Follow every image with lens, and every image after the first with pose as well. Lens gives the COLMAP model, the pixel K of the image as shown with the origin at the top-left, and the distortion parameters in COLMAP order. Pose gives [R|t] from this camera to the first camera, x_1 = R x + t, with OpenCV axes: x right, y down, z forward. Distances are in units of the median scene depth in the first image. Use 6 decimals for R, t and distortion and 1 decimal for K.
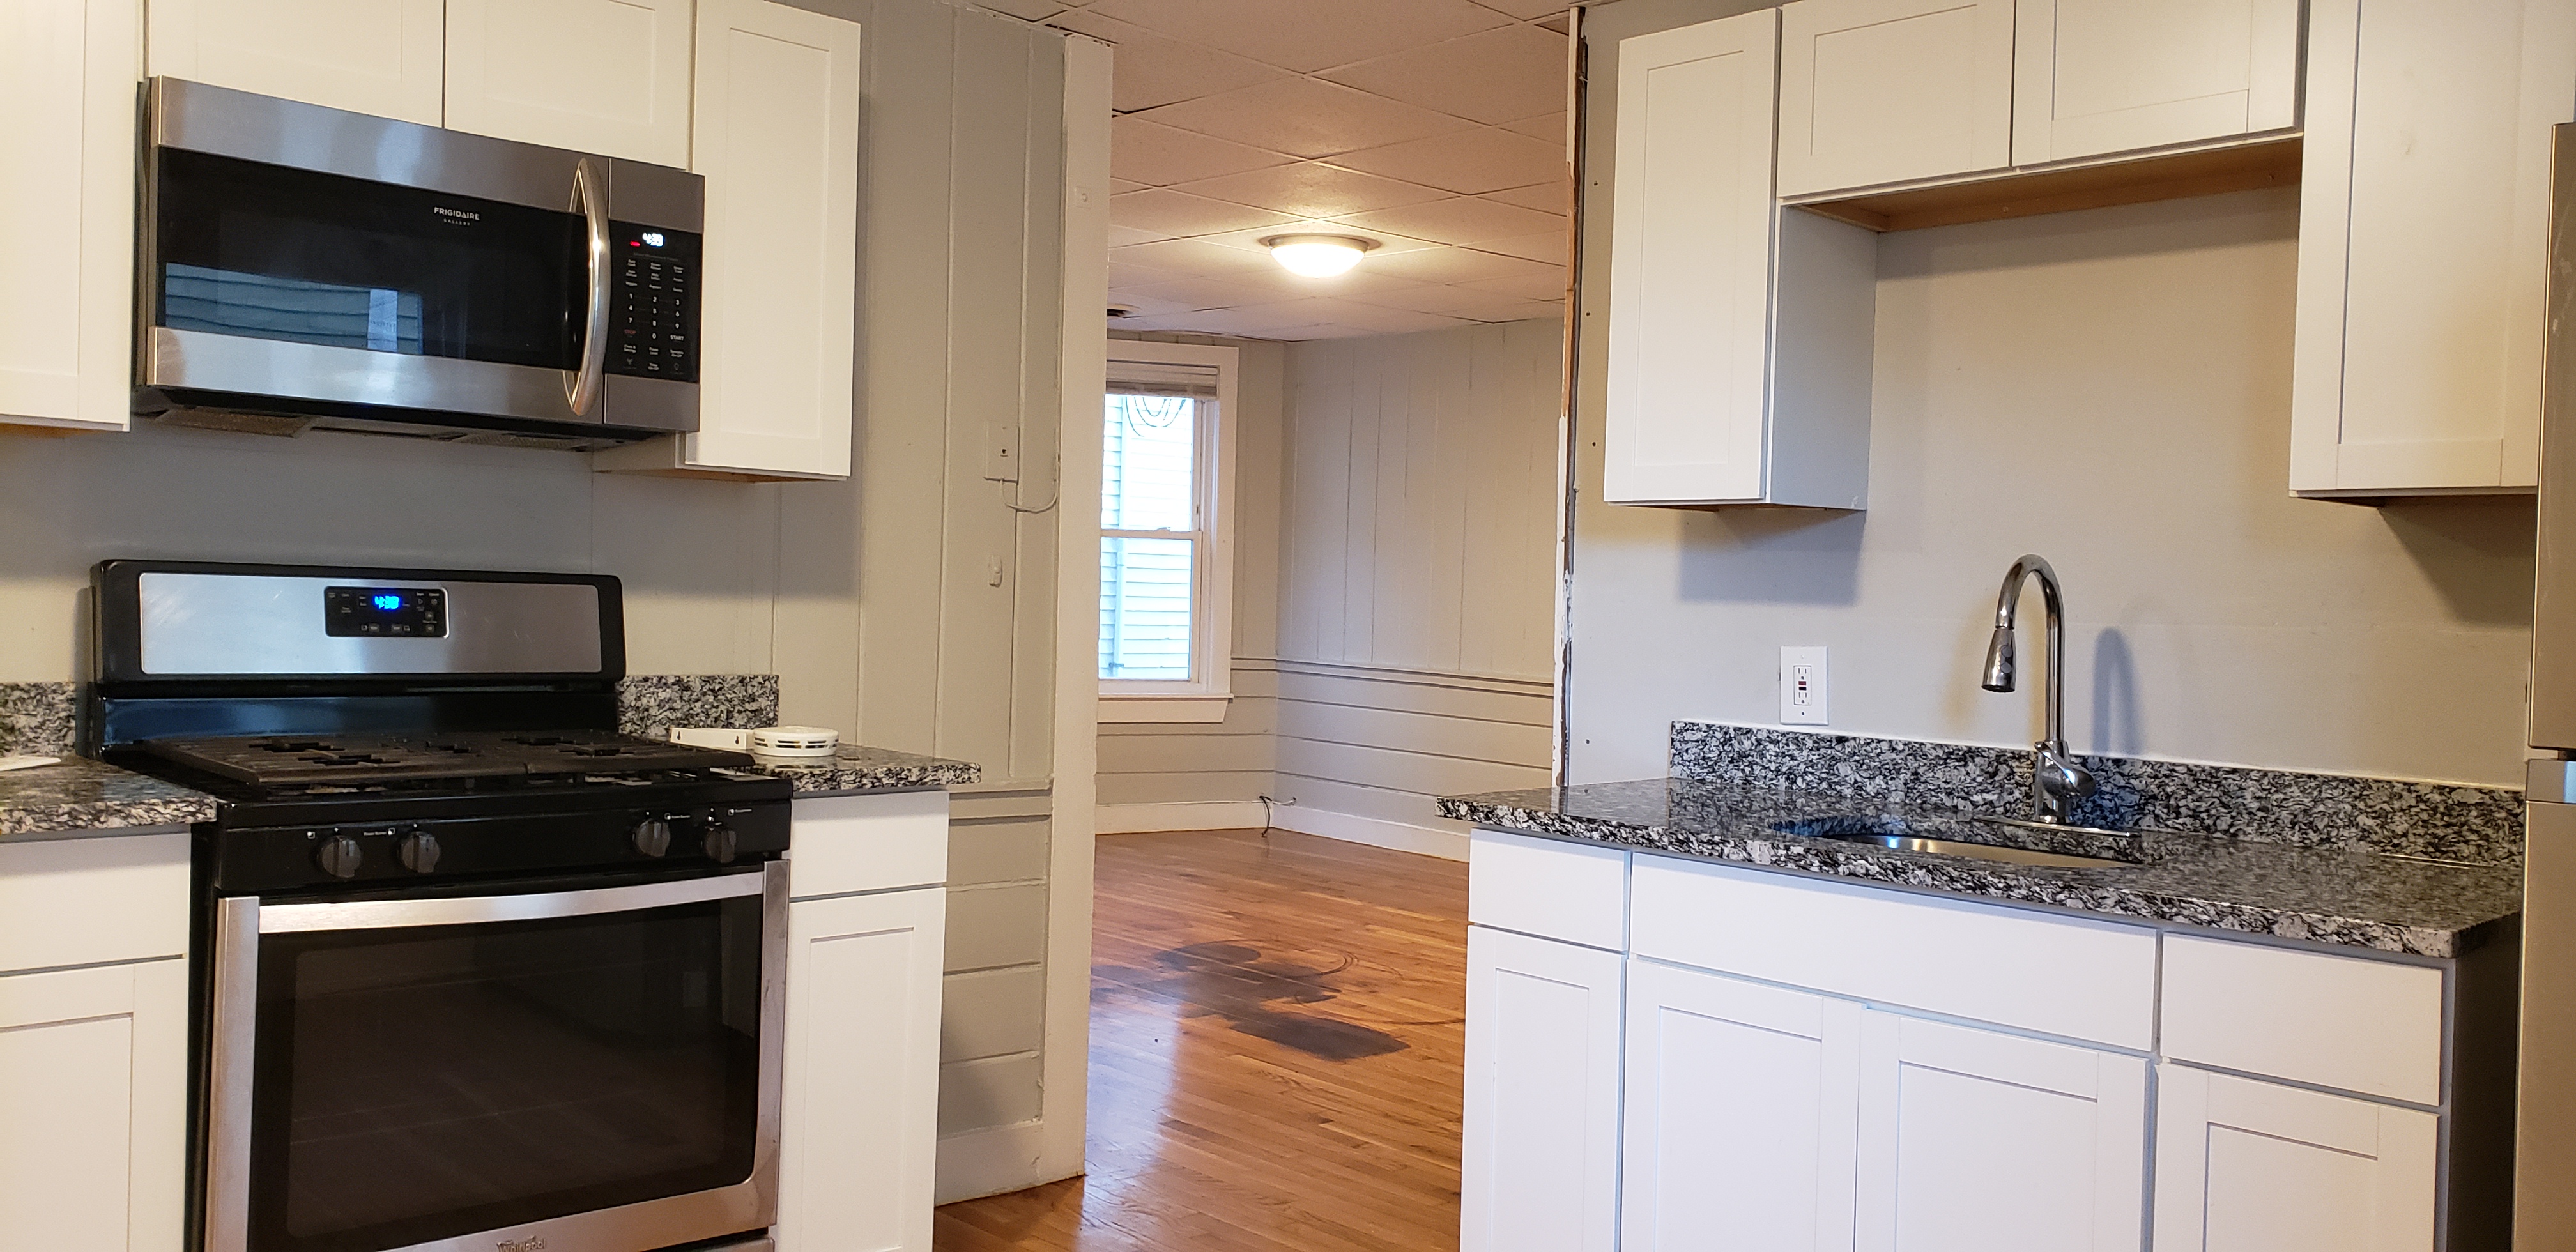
lens RADIAL K [[2029.7, 0, 1296.0], [0, 2029.7, 597.8], [0, 0, 1]] dist [0.004264, -0.004437]
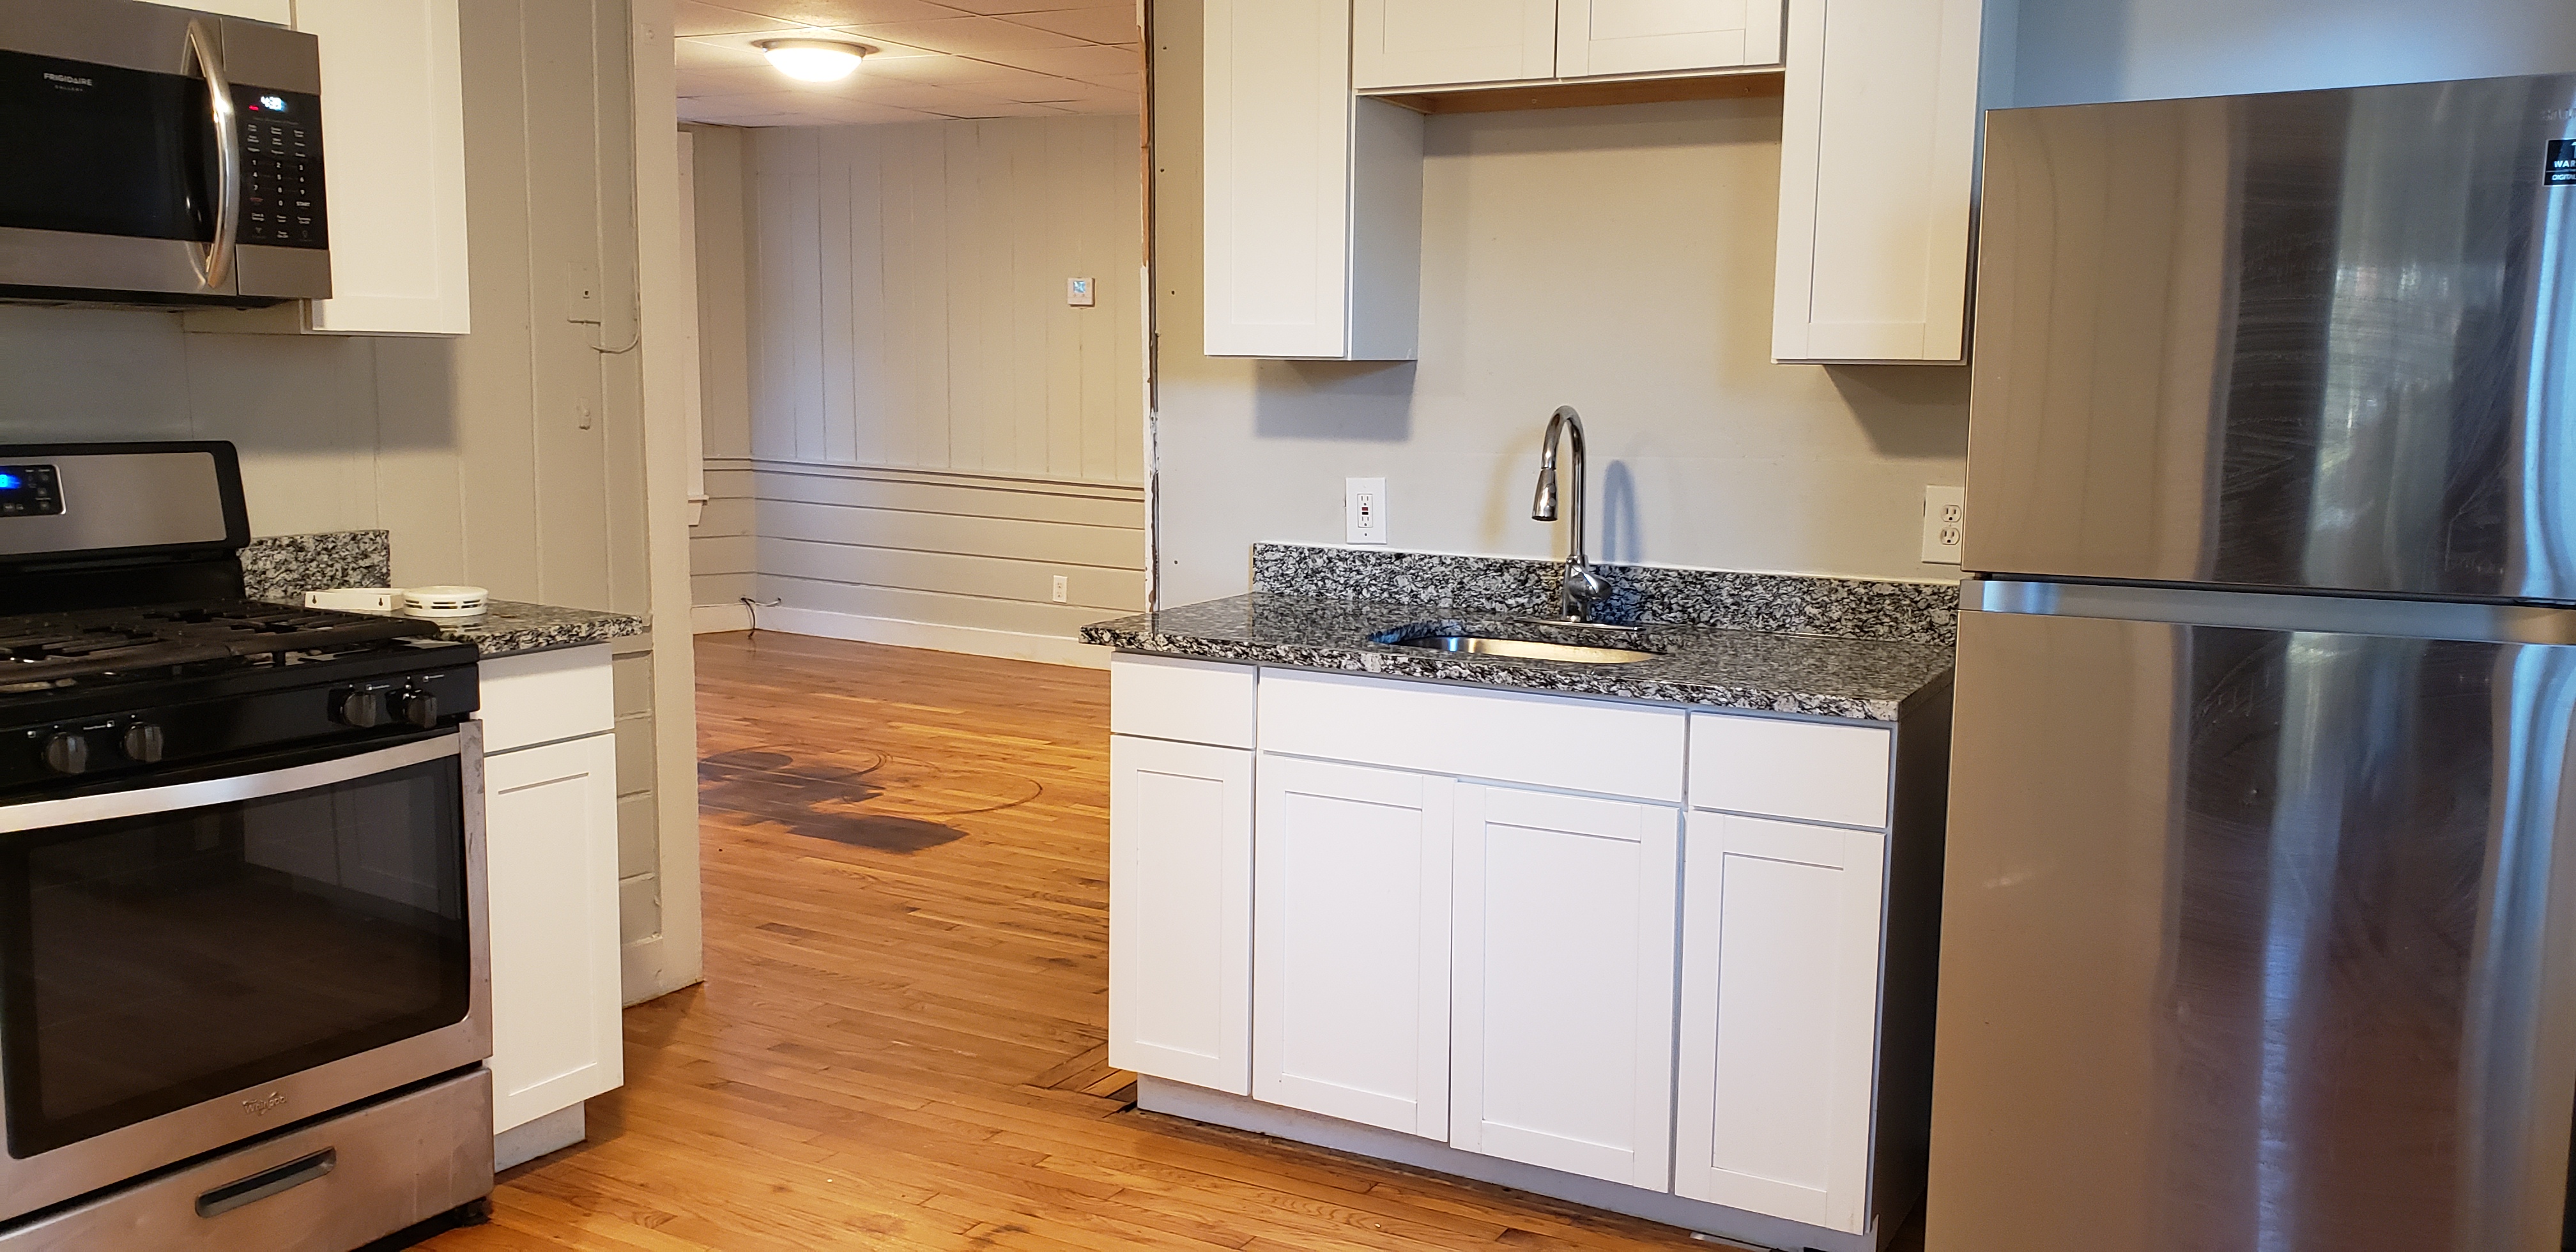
lens RADIAL K [[2059.9, 0, 1288.0], [0, 2059.9, 626.0], [0, 0, 1]] dist [0.146308, -0.202280]
pose [[0.958419, -0.051351, 0.280708, -0.133654], [0.015075, 0.991414, 0.129892, -0.046828], [-0.284968, -0.120259, 0.950963, -0.130427]]
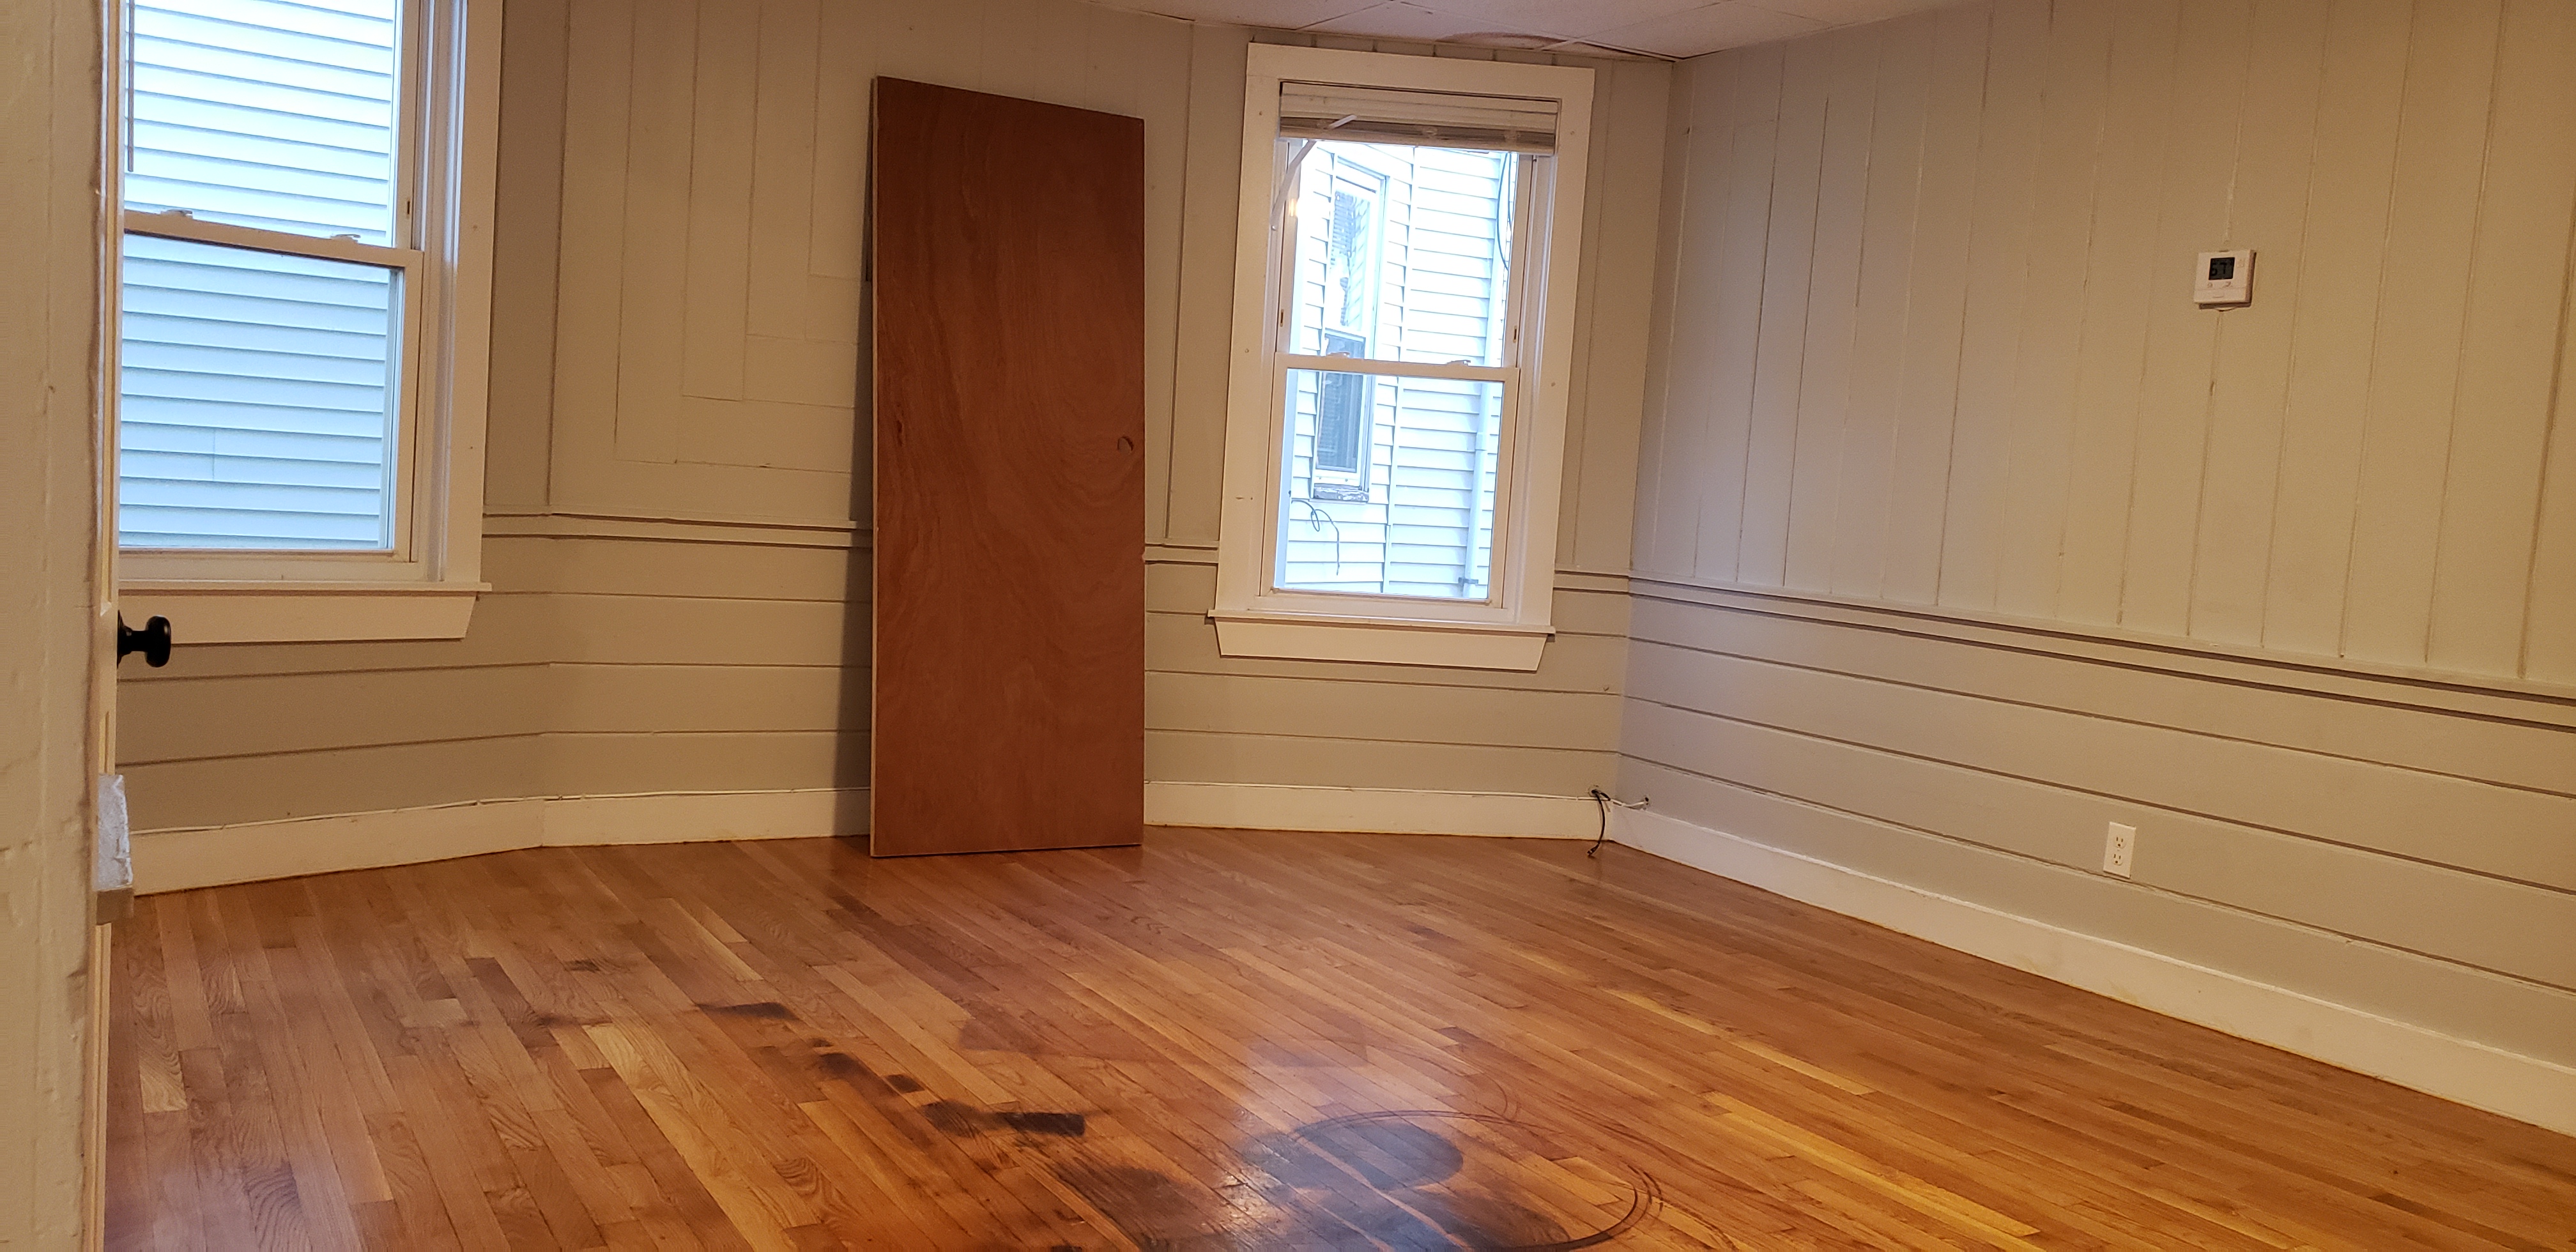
lens RADIAL K [[2090.6, 0, 1284.8], [0, 2090.6, 669.0], [0, 0, 1]] dist [0.081992, -0.217092]
pose [[0.974482, 0.055042, -0.217611, 0.083439], [-0.039092, 0.996269, 0.076937, 0.037445], [0.221034, -0.066467, 0.972999, 0.969232]]
